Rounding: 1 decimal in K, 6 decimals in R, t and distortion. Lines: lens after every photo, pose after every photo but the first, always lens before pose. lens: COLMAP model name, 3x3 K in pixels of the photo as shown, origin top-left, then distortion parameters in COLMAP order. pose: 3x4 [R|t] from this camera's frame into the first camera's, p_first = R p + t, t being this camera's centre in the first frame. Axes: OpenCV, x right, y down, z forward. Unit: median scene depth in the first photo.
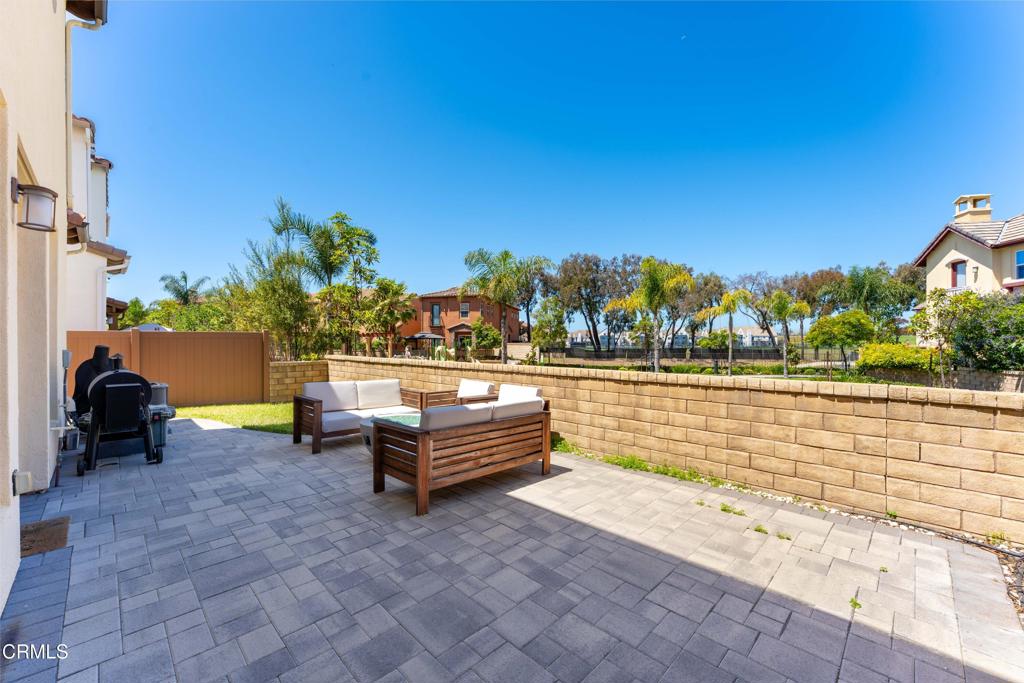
lens RADIAL K [[406.3, 0, 512.0], [0, 406.3, 341.5], [0, 0, 1]] dist [-0.001421, -0.000063]
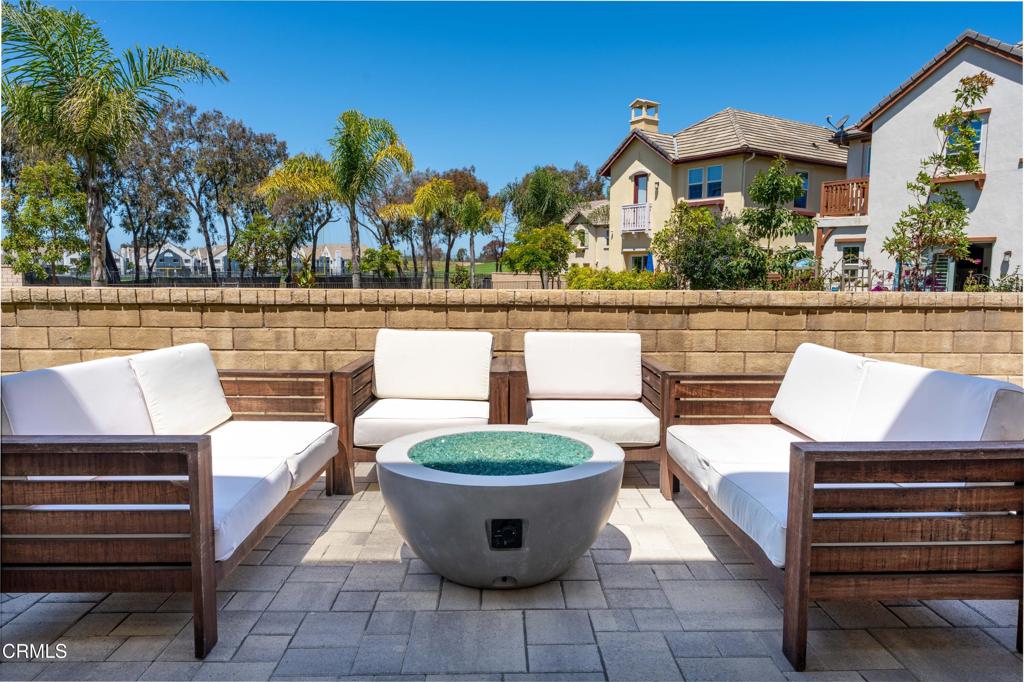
lens RADIAL K [[667.4, 0, 512.0], [0, 667.4, 341.0], [0, 0, 1]] dist [0.001971, -0.001542]
pose [[0.695162, -0.070804, 0.715358, -0.085550], [-0.008358, 0.994274, 0.106532, 0.006196], [-0.718804, -0.080036, 0.690590, 0.083360]]
